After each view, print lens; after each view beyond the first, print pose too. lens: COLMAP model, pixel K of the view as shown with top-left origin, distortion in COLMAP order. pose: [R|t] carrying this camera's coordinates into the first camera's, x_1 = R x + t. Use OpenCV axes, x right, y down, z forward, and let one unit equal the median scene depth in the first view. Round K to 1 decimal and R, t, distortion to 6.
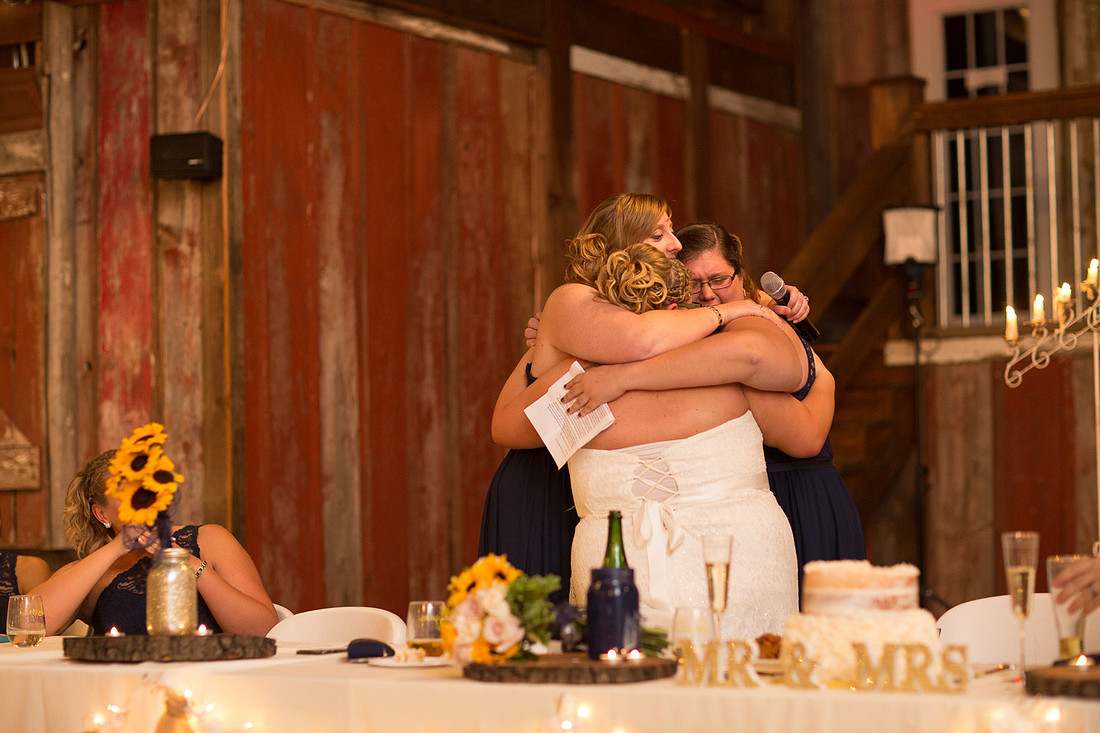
lens RADIAL K [[2576.5, 0, 550.0], [0, 2576.5, 366.5], [0, 0, 1]] dist [-0.090586, -0.452017]
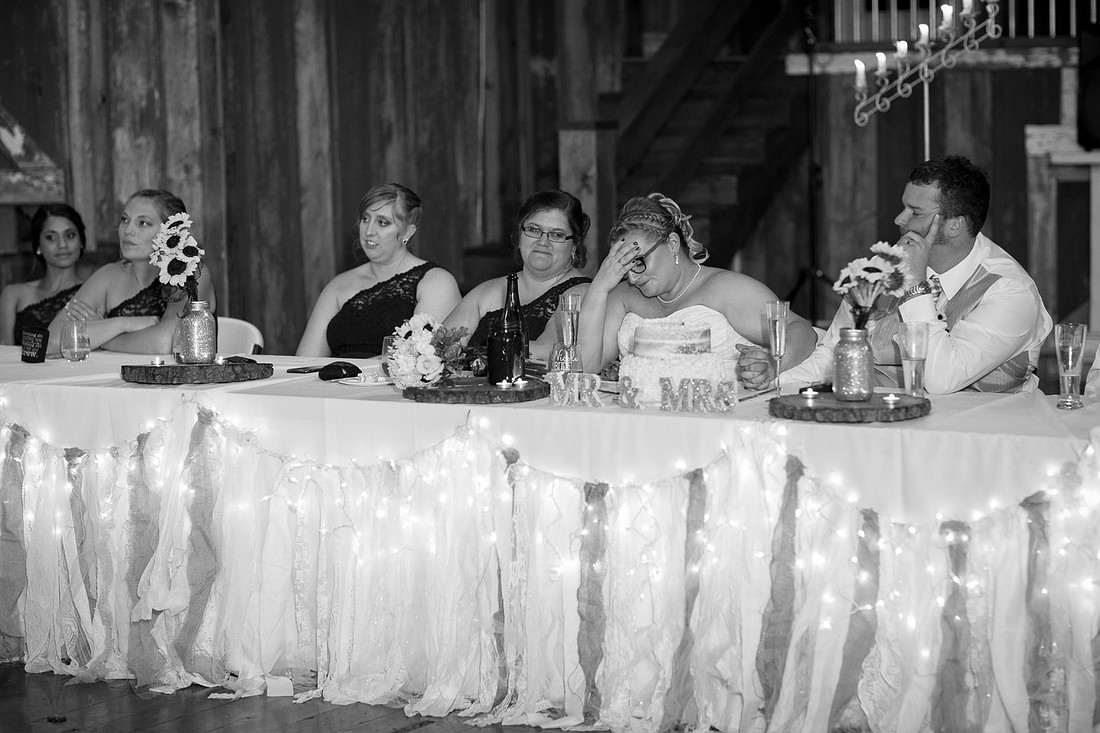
lens RADIAL K [[2576.5, 0, 550.0], [0, 2576.5, 366.5], [0, 0, 1]] dist [-0.090586, -0.452017]
pose [[0.999933, -0.006771, 0.009417, 0.016294], [0.005342, 0.989531, 0.144222, -0.048501], [-0.010295, -0.144162, 0.989501, -0.201748]]
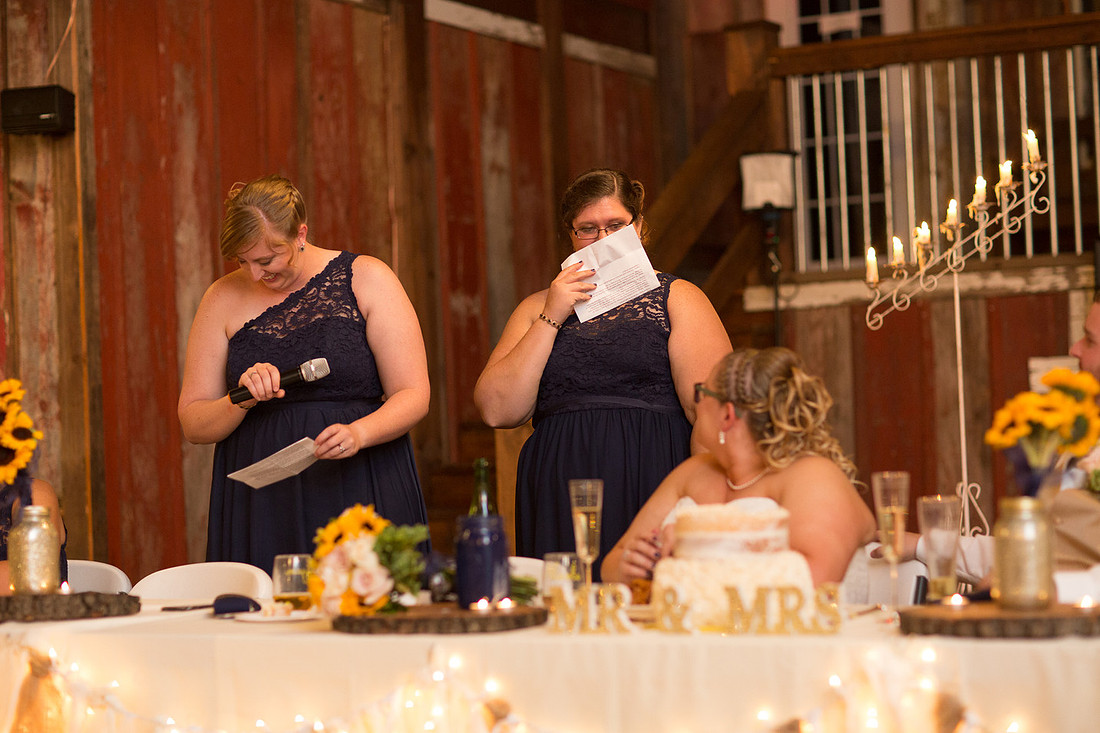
lens RADIAL K [[2576.5, 0, 550.0], [0, 2576.5, 366.5], [0, 0, 1]] dist [-0.090586, -0.452017]
pose [[0.998293, -0.018243, 0.055478, -0.001426], [0.017224, 0.999675, 0.018783, 0.001156], [-0.055803, -0.017795, 0.998283, 0.005285]]
